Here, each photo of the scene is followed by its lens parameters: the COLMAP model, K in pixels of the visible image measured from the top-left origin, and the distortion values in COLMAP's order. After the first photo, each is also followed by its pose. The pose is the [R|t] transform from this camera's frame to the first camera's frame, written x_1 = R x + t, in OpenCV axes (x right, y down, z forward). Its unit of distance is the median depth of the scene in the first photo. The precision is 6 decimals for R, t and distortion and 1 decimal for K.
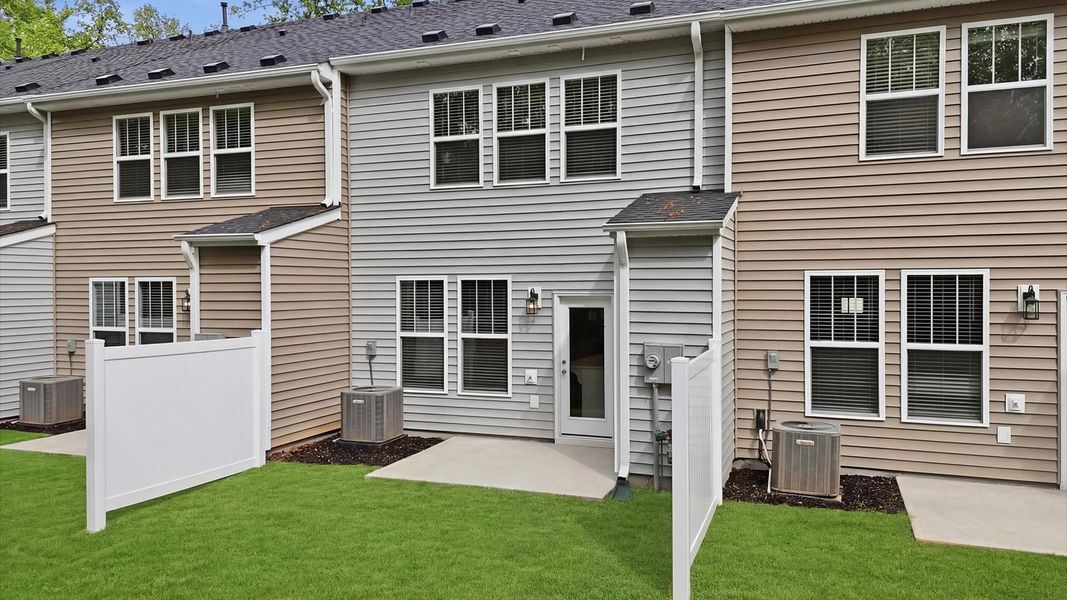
lens RADIAL K [[805.5, 0, 541.0], [0, 805.5, 299.3], [0, 0, 1]] dist [0.166598, -0.025660]
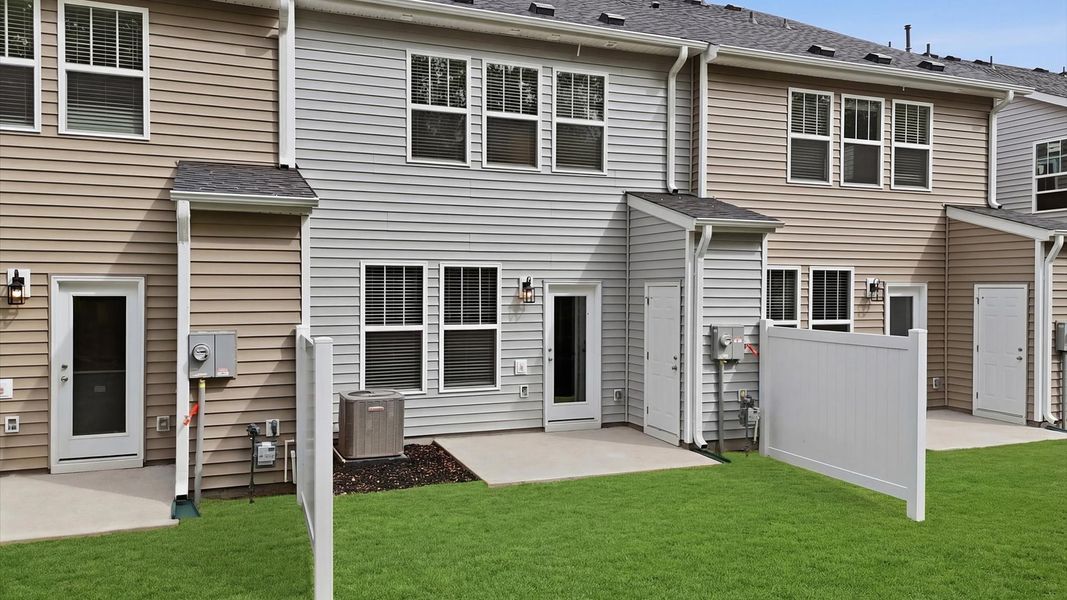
lens RADIAL K [[805.5, 0, 540.4], [0, 805.5, 295.6], [0, 0, 1]] dist [0.166598, -0.025660]
pose [[0.722653, -0.007363, 0.691172, -0.664373], [-0.000993, 0.999931, 0.011690, -0.002213], [-0.691210, -0.009134, 0.722596, 0.271051]]
